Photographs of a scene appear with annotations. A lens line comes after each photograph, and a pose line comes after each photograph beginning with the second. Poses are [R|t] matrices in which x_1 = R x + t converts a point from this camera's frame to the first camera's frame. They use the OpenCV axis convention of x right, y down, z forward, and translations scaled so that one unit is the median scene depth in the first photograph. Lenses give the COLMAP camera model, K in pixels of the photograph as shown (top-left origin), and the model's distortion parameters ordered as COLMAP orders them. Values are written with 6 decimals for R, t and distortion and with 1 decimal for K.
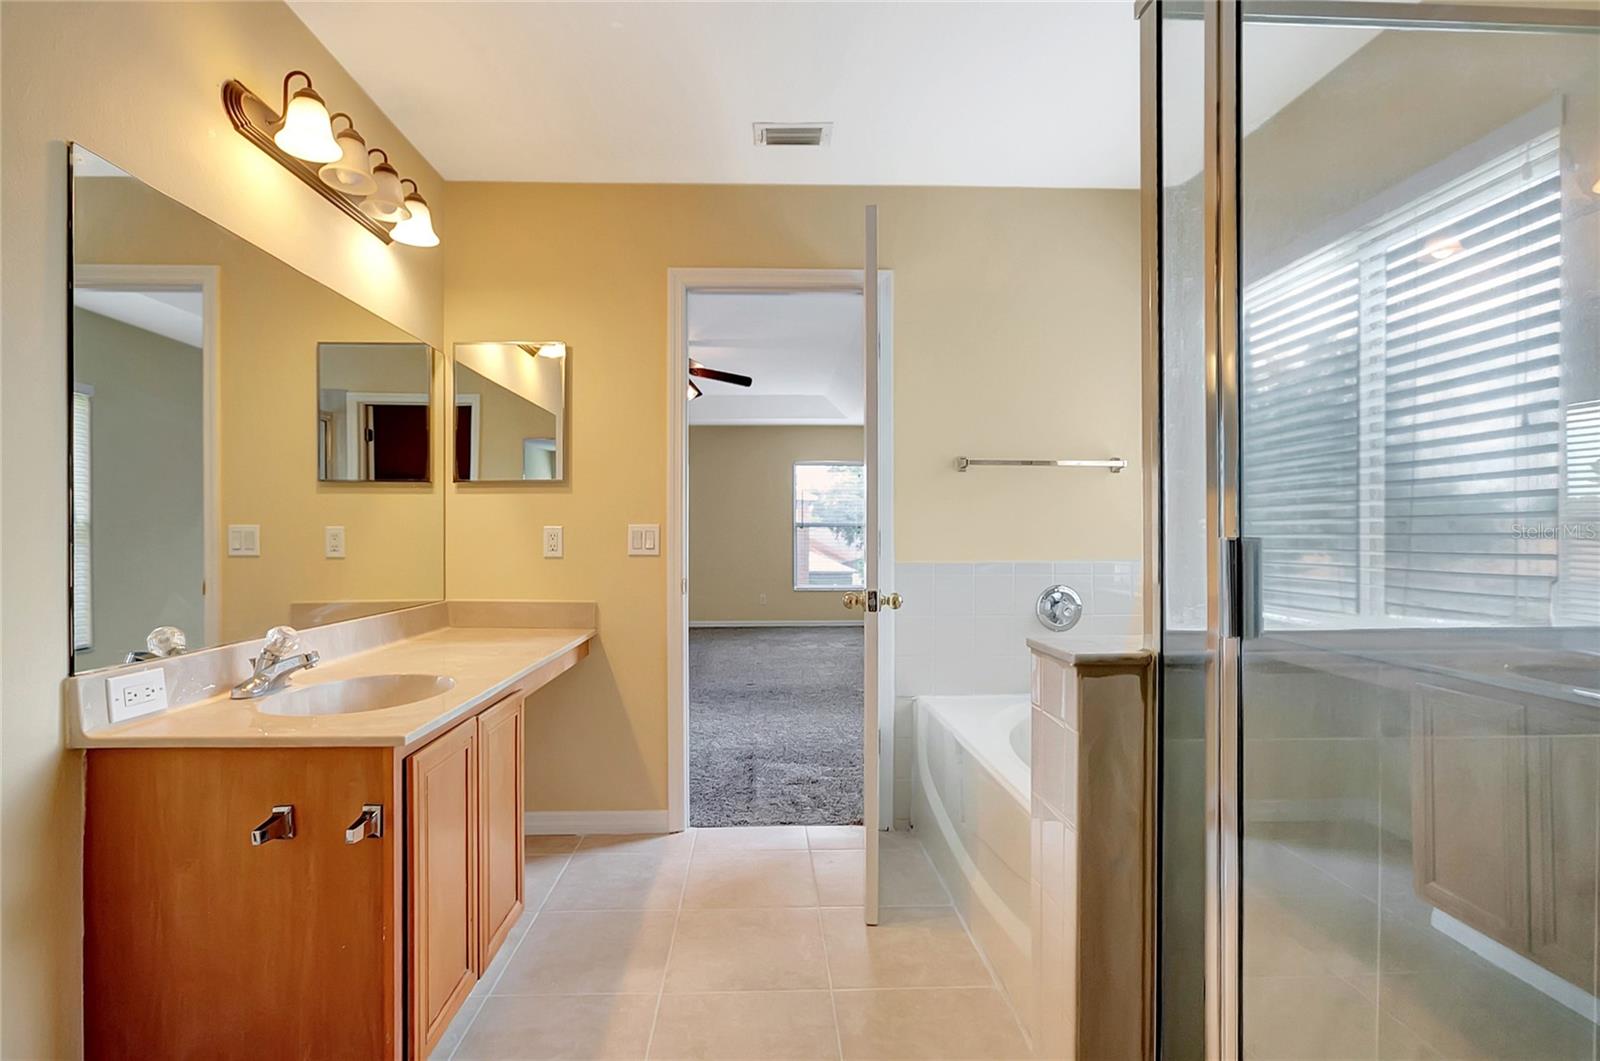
lens RADIAL K [[734.4, 0, 797.7], [0, 734.4, 532.2], [0, 0, 1]] dist [-0.012820, 0.005721]
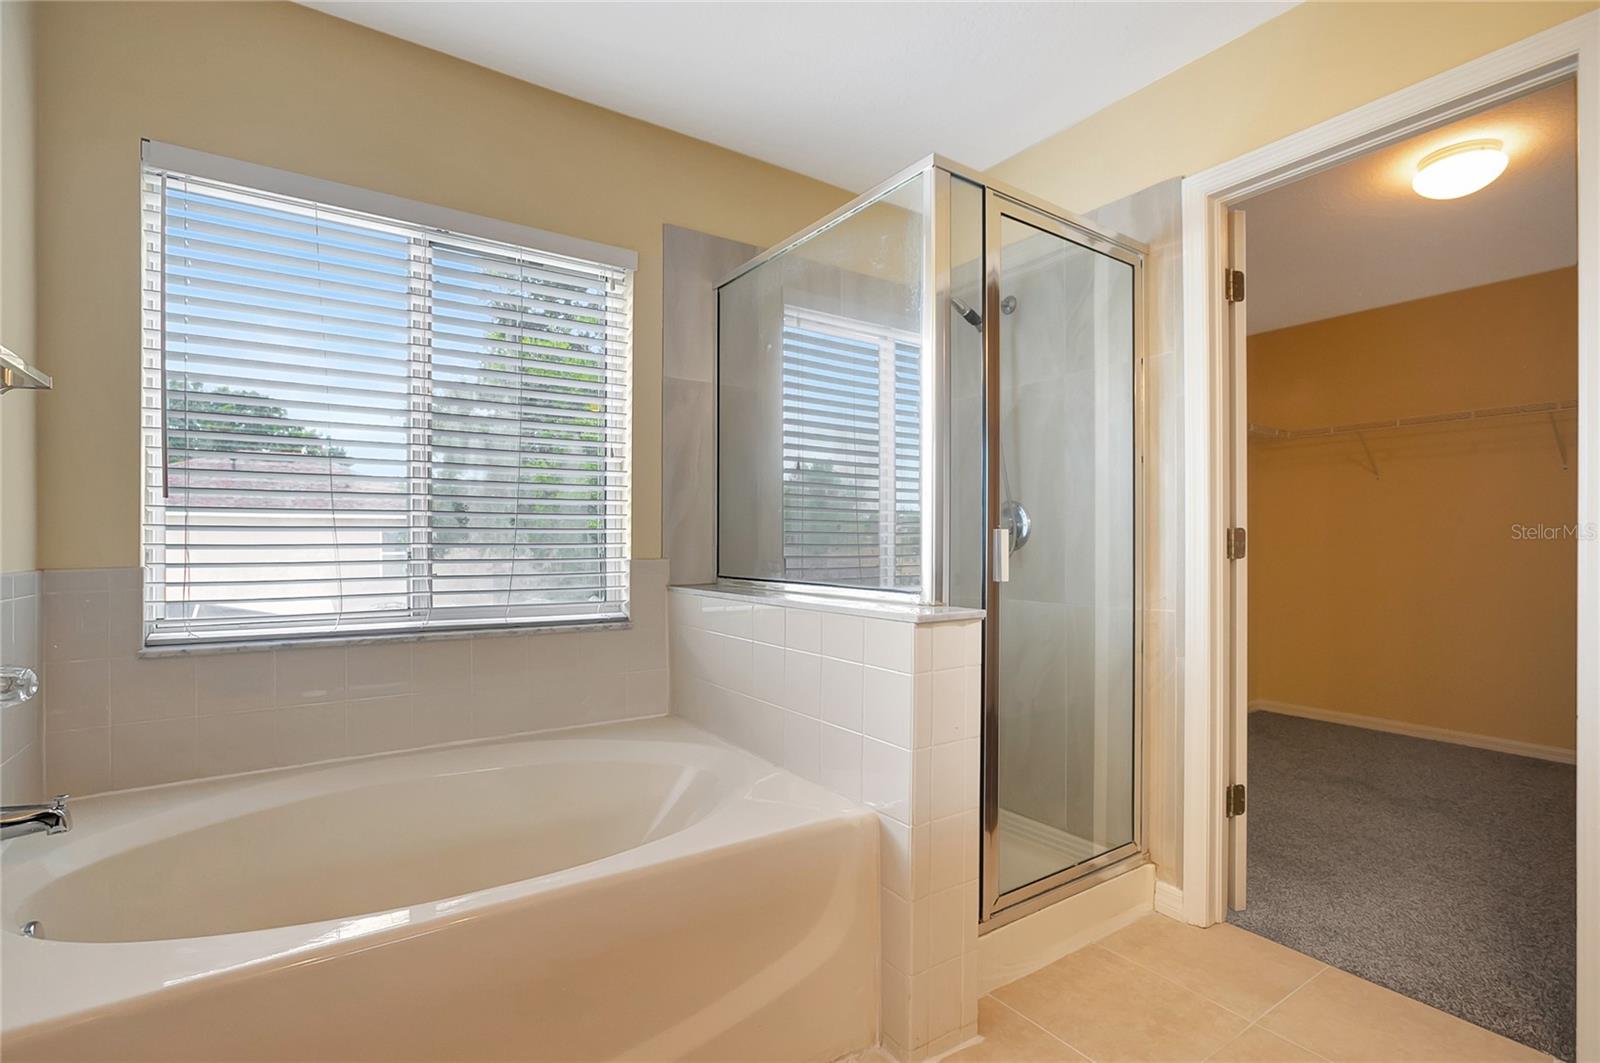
lens RADIAL K [[734.4, 0, 801.9], [0, 734.4, 533.4], [0, 0, 1]] dist [-0.012820, 0.005721]
pose [[0.529450, -0.005400, -0.848324, -0.389454], [0.003235, 0.999985, -0.004347, 0.001352], [0.848335, -0.000443, 0.529460, 0.613423]]
